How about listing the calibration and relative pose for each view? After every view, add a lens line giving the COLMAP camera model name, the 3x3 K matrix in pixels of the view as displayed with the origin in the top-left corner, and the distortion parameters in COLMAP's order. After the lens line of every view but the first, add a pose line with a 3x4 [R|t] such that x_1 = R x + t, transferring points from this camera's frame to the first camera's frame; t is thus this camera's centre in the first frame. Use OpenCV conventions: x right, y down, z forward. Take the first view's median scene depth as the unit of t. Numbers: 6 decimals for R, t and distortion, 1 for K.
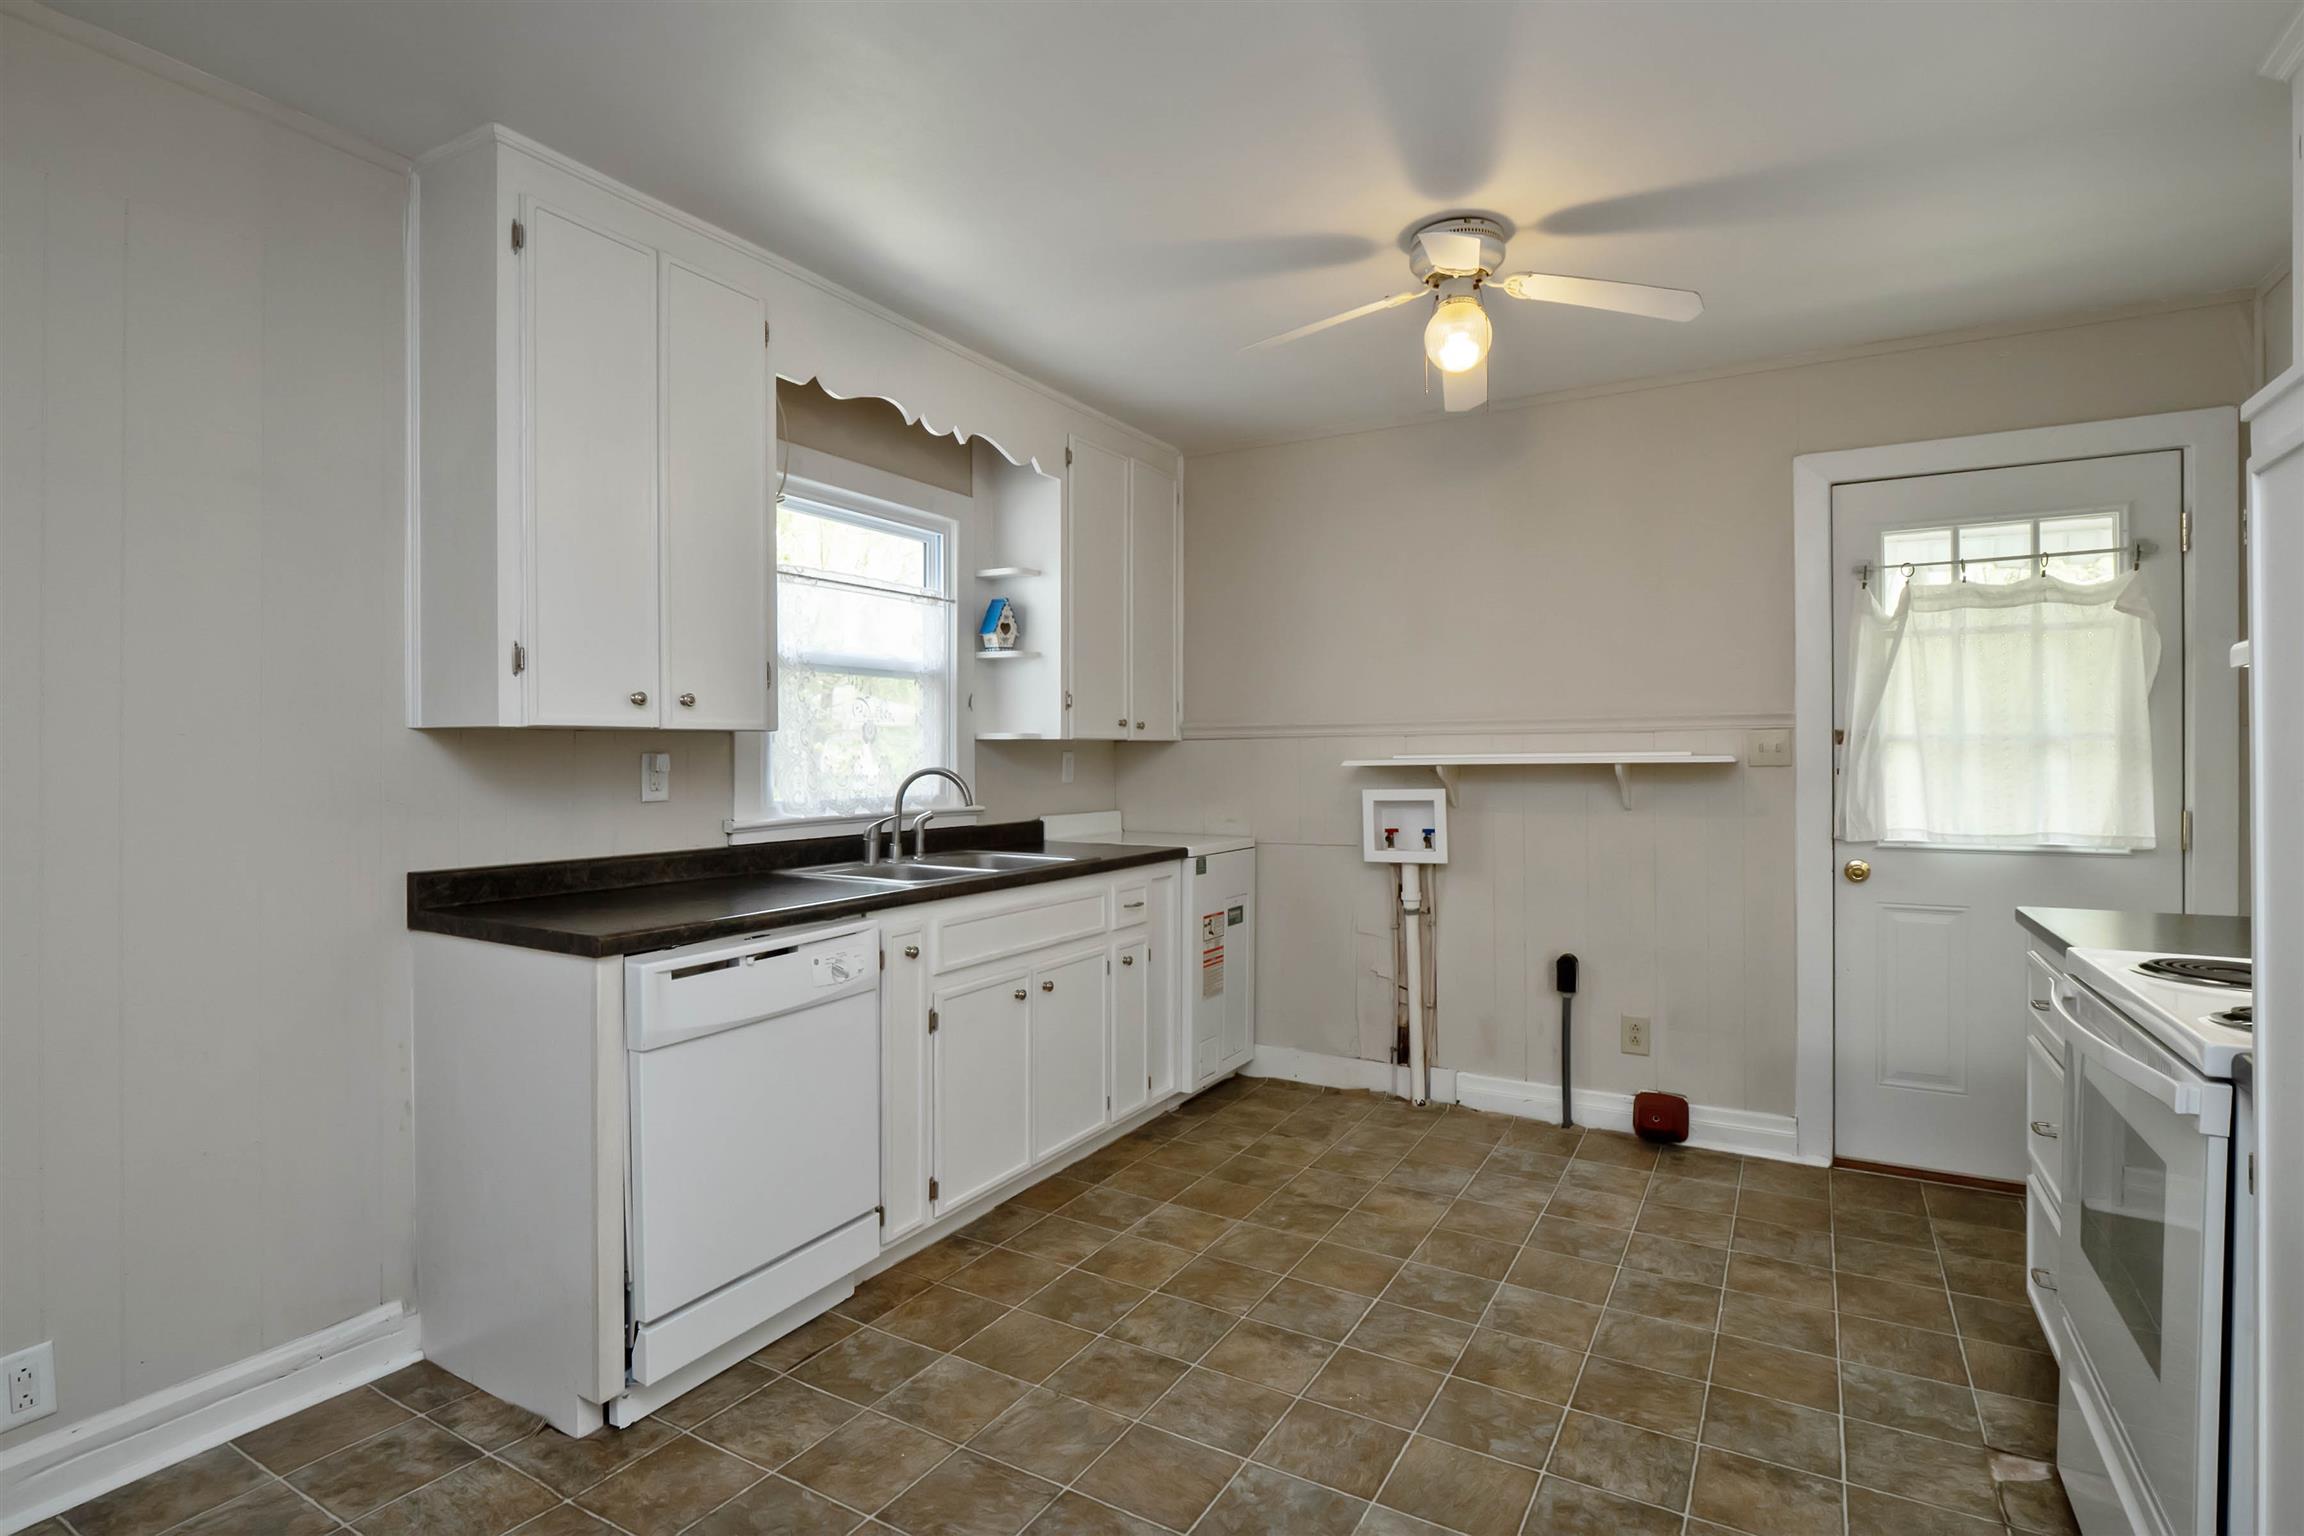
lens RADIAL K [[1128.8, 0, 1131.9], [0, 1128.8, 757.5], [0, 0, 1]] dist [0.012218, -0.001961]
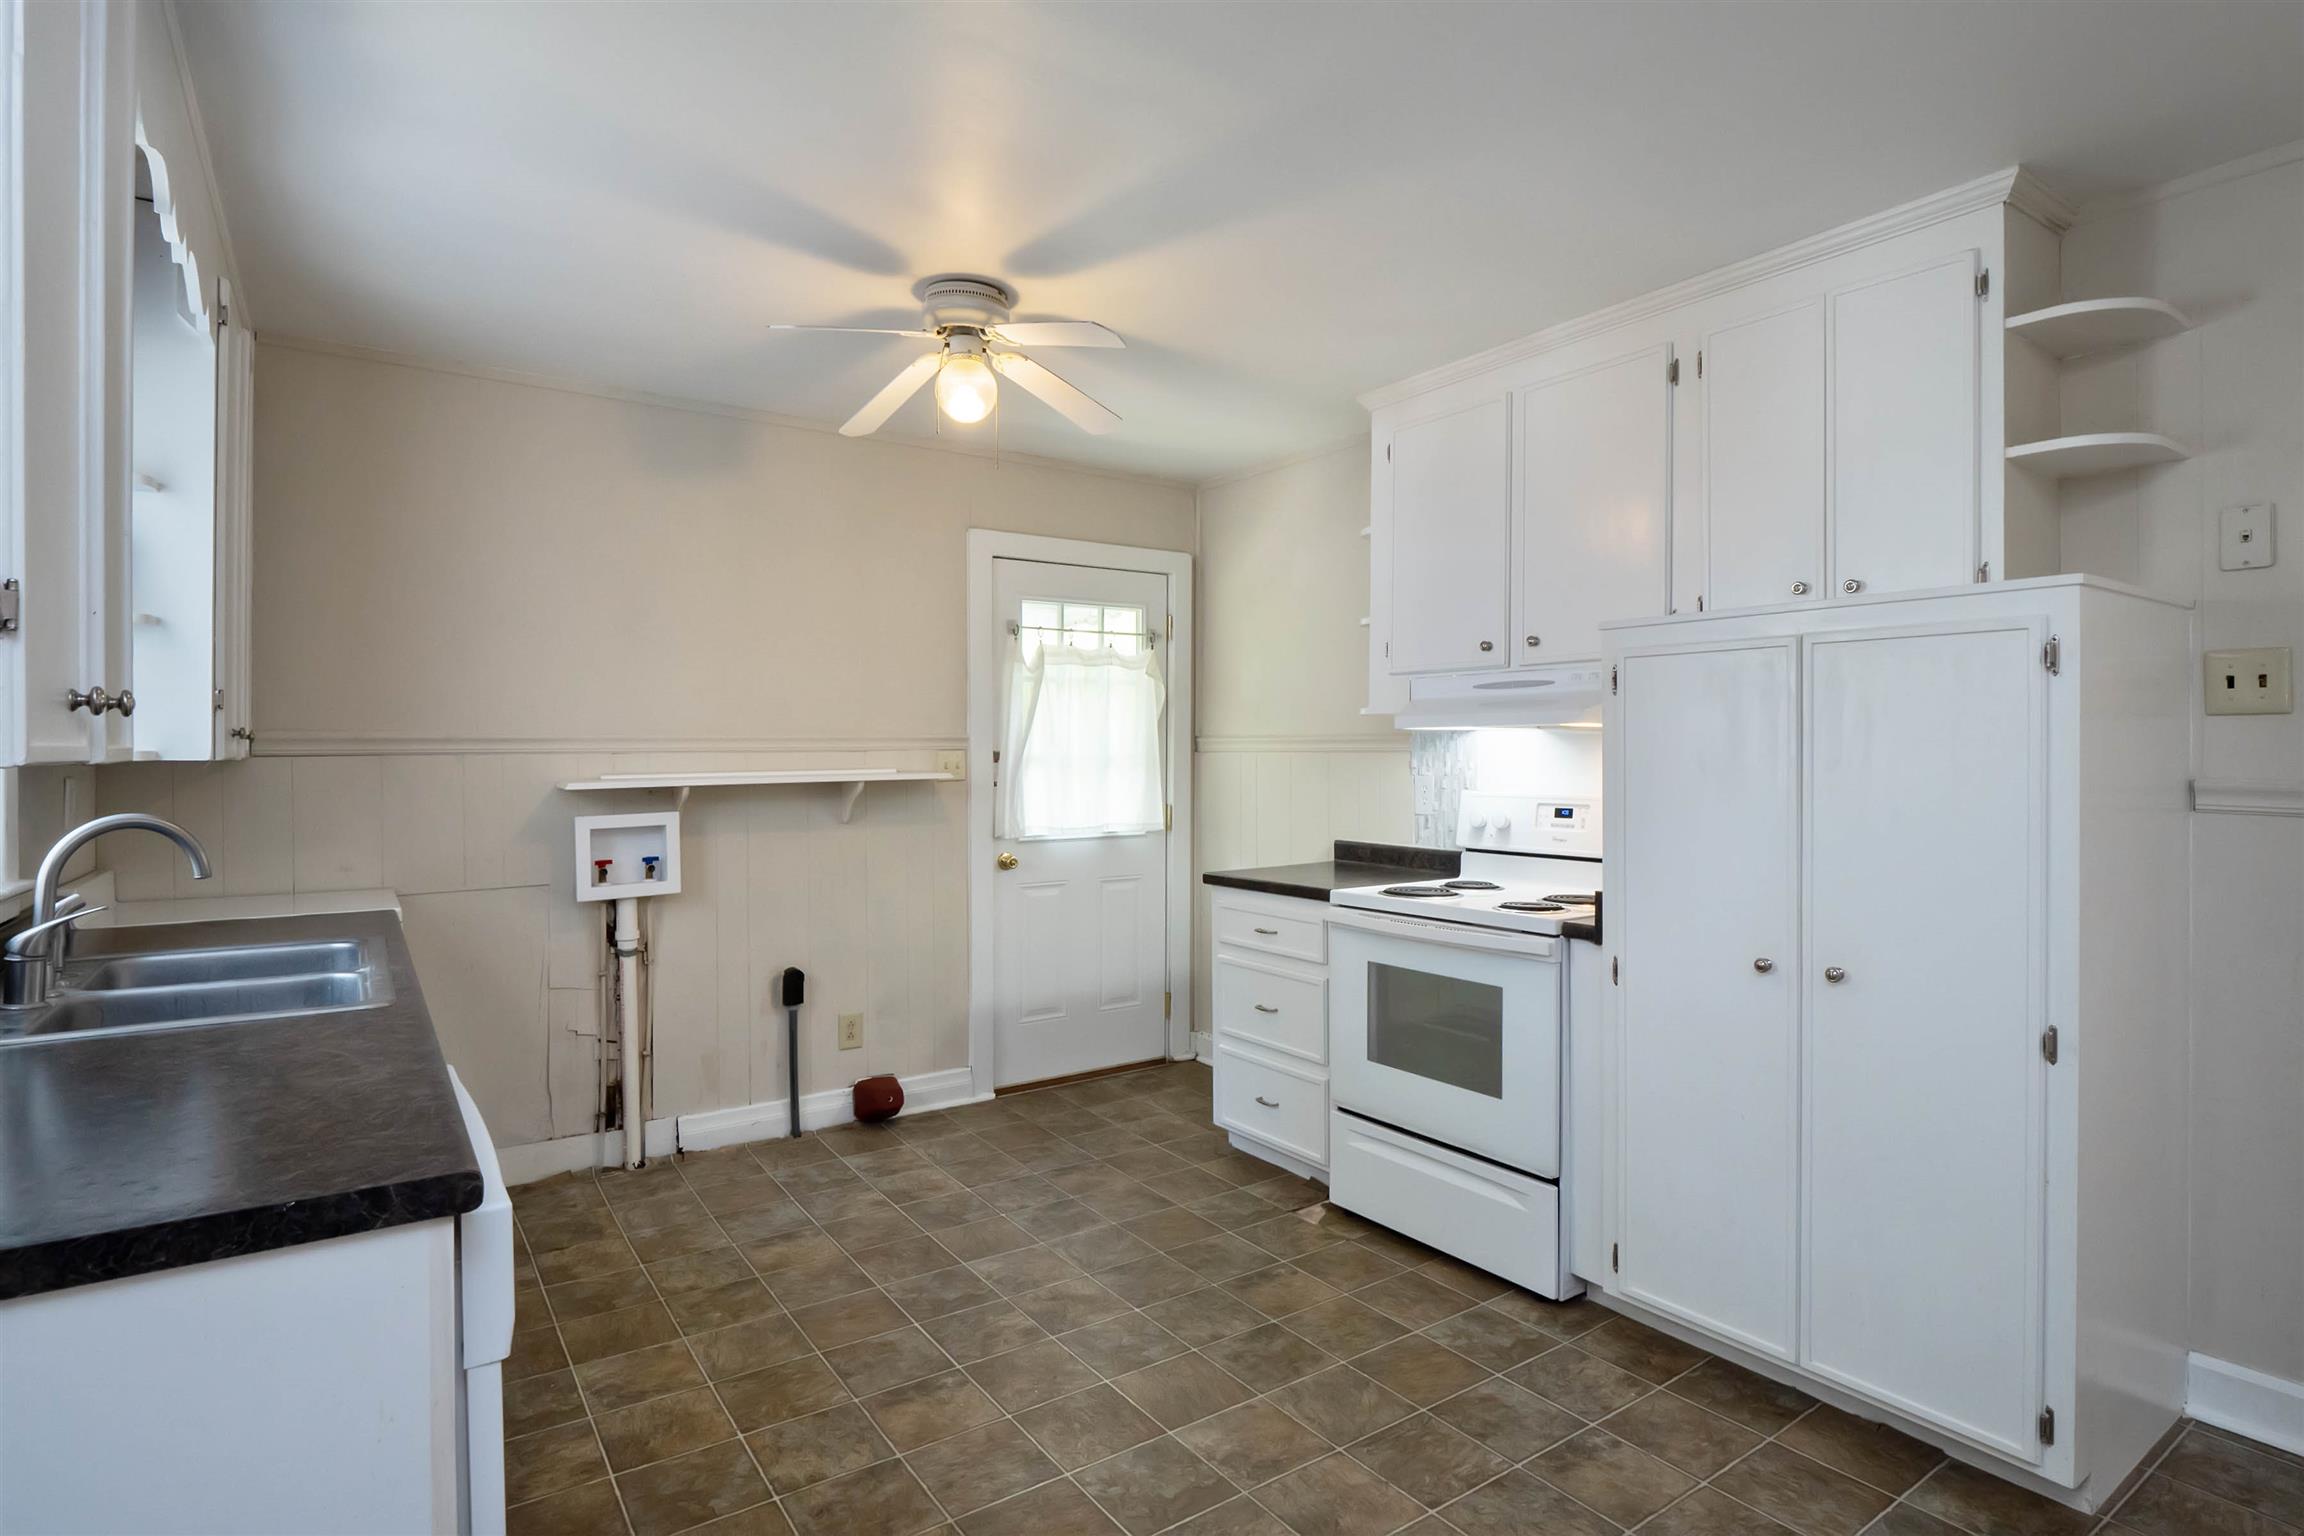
lens RADIAL K [[1190.3, 0, 1141.2], [0, 1190.3, 773.7], [0, 0, 1]] dist [0.024572, 0.000792]
pose [[0.433585, -0.016963, 0.900953, -0.505978], [0.002817, 0.999843, 0.017469, -0.022465], [-0.901108, -0.005036, 0.433565, 0.281181]]
